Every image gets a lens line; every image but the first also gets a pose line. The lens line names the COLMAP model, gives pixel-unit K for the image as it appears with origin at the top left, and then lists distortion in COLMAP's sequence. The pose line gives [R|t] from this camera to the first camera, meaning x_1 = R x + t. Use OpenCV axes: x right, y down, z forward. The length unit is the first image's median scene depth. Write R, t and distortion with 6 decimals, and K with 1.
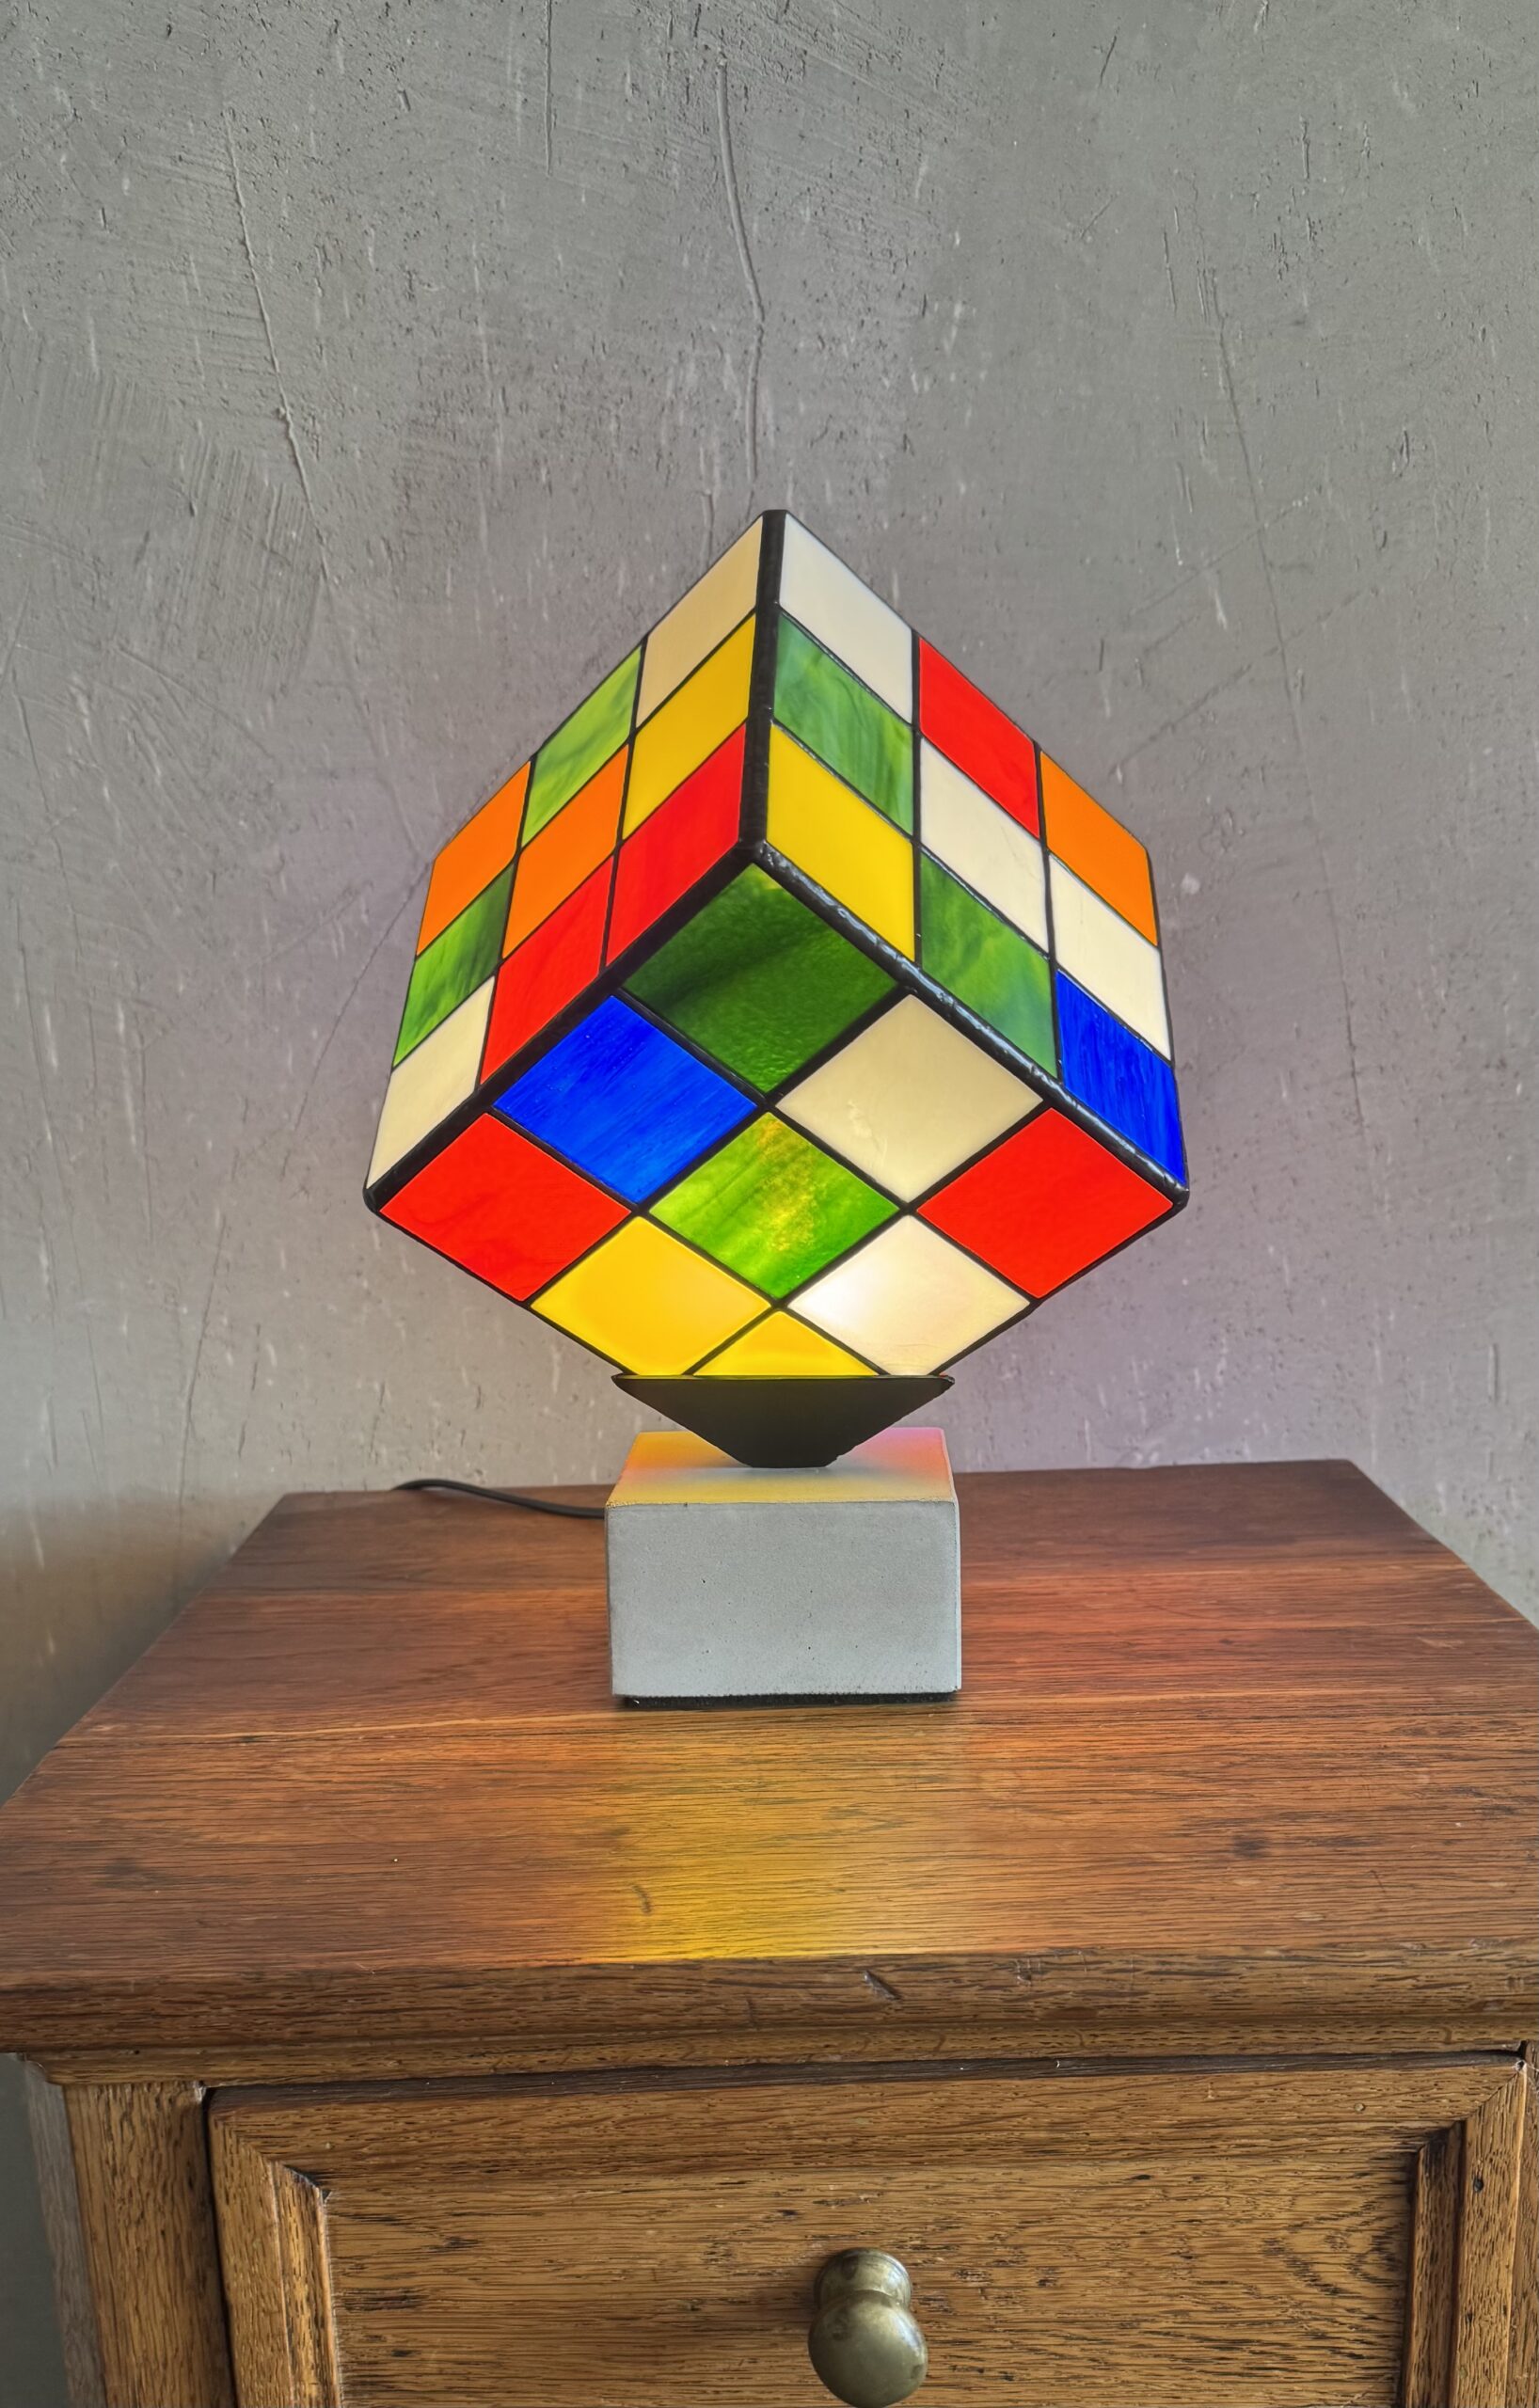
lens RADIAL K [[2193.7, 0, 800.8], [0, 2193.7, 1584.1], [0, 0, 1]] dist [0.055517, -0.020649]
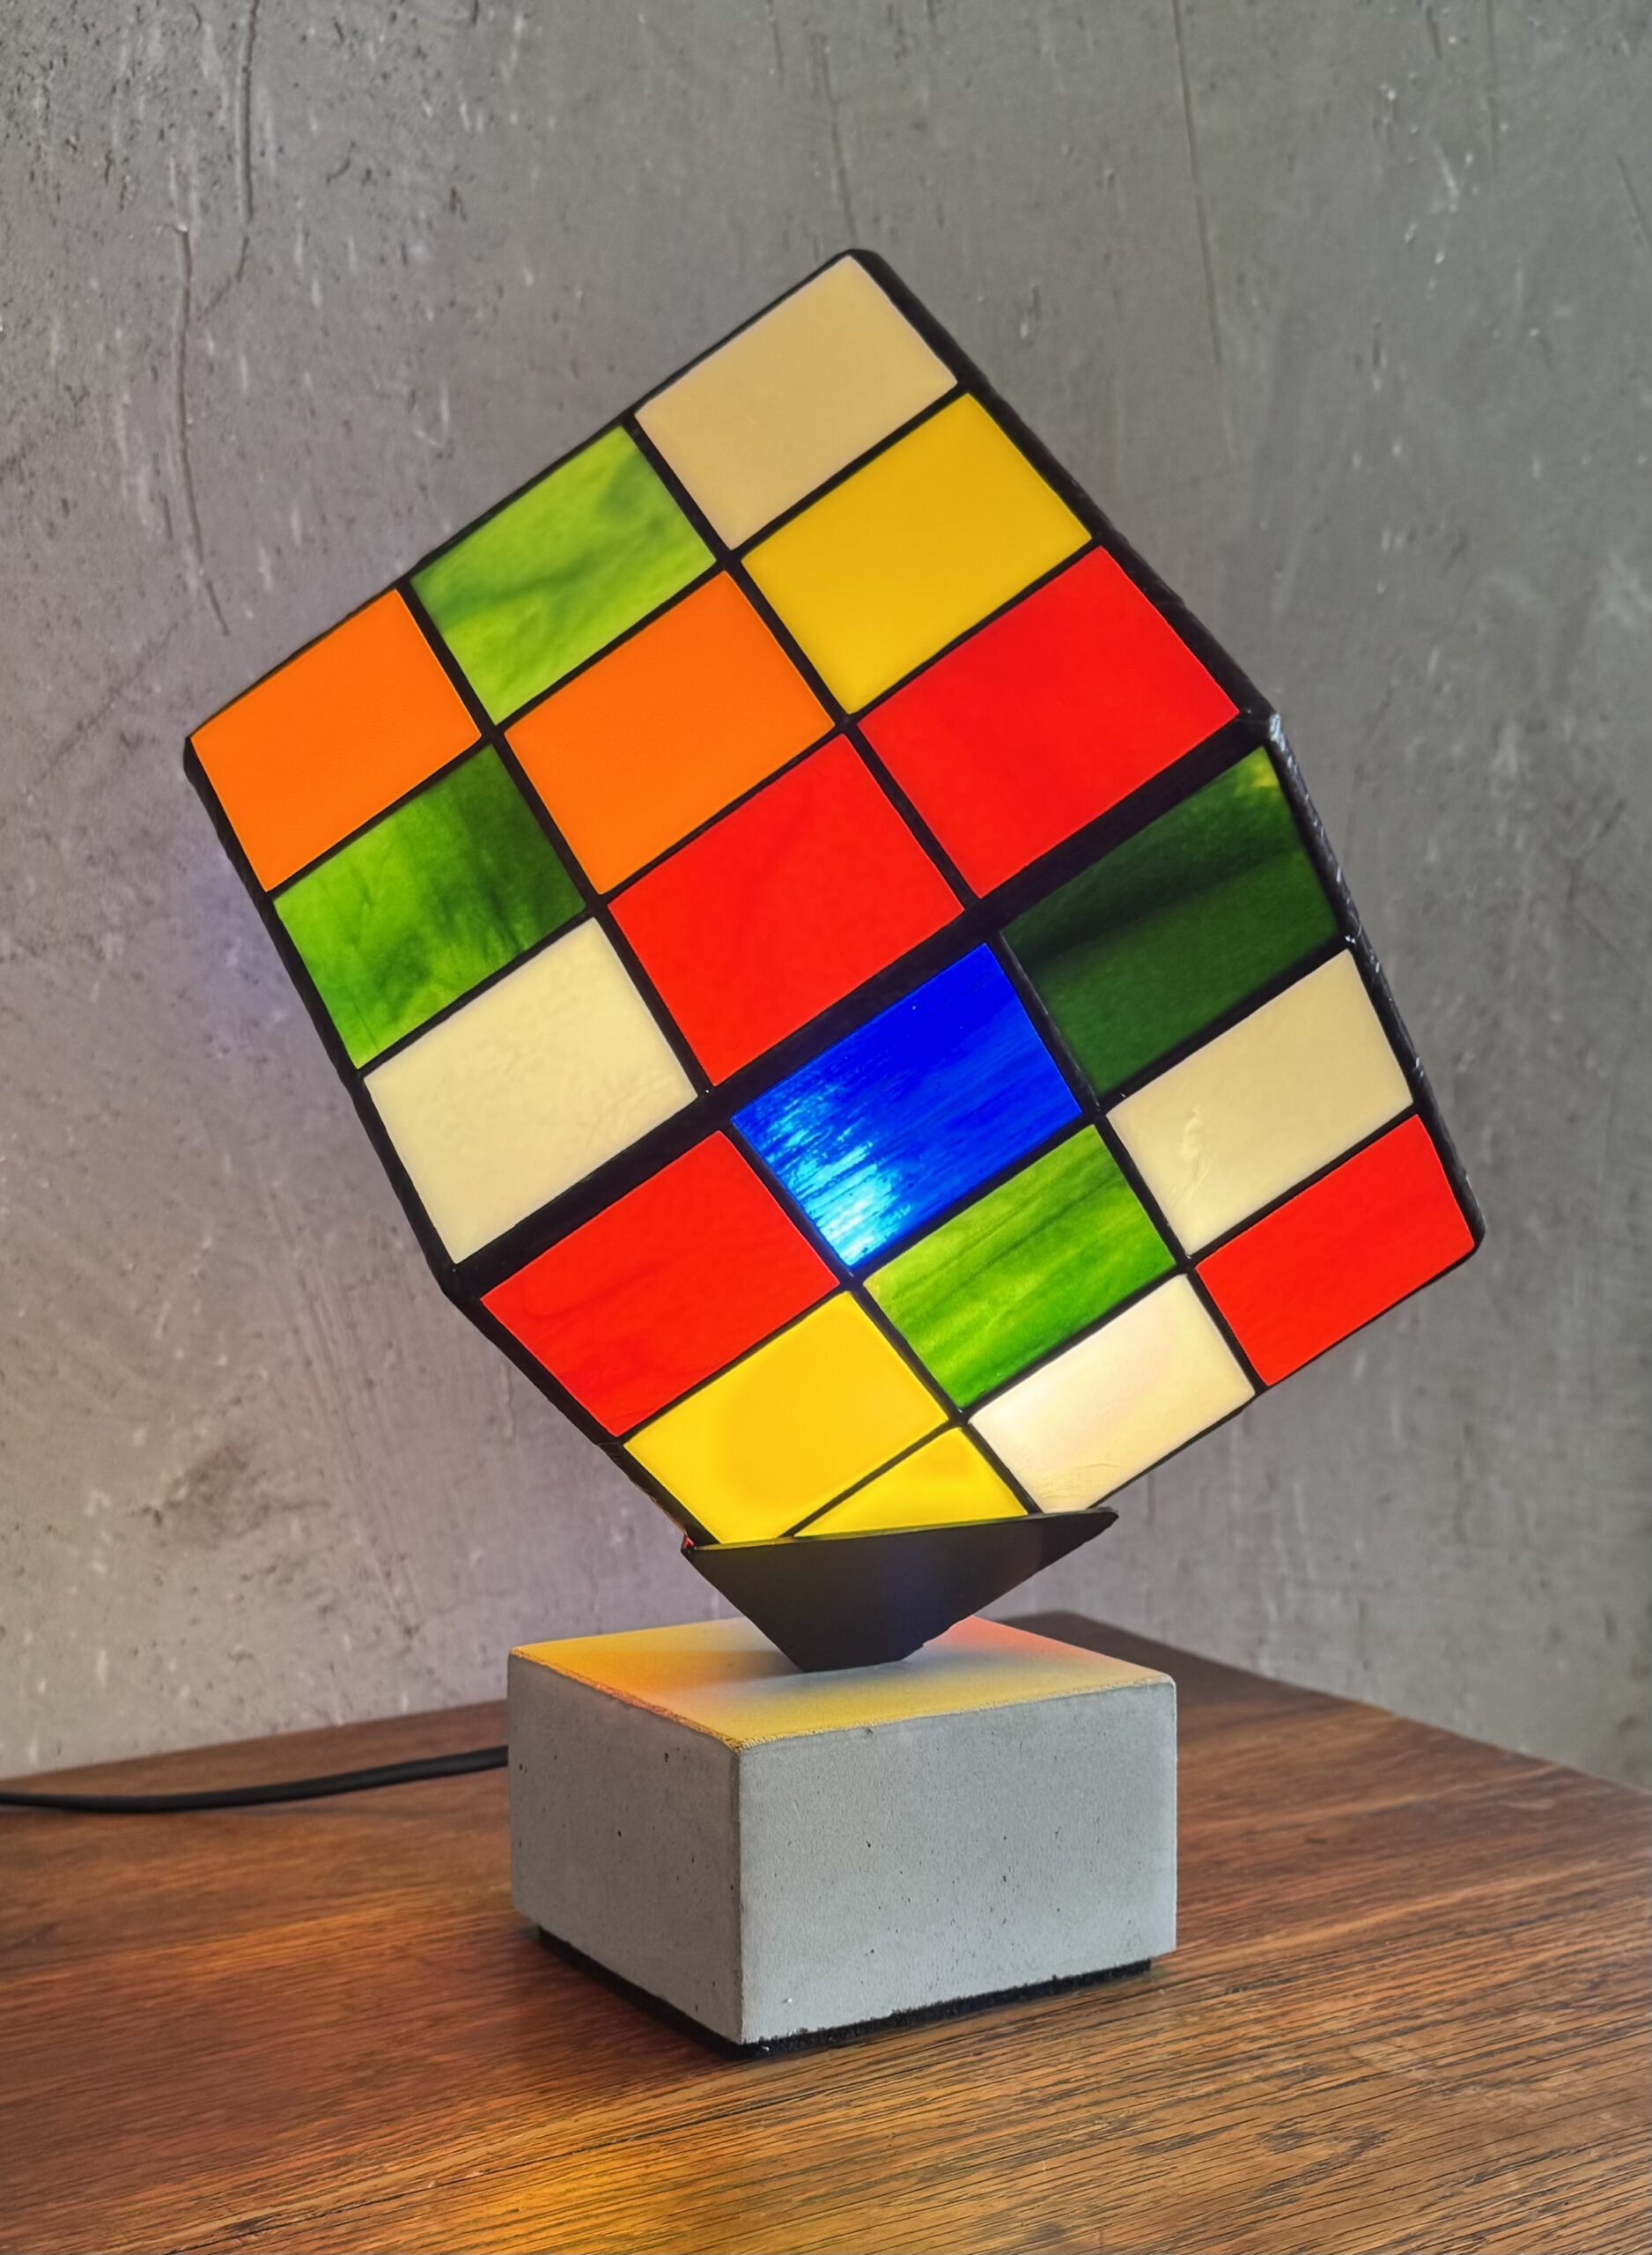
lens RADIAL K [[2962.5, 0, 817.7], [0, 2962.5, 1694.3], [0, 0, 1]] dist [0.049704, 0.001957]
pose [[0.851140, -0.109629, 0.513364, -0.543836], [0.136864, 0.990470, -0.015402, -0.036811], [-0.506784, 0.083370, 0.858032, 0.260948]]
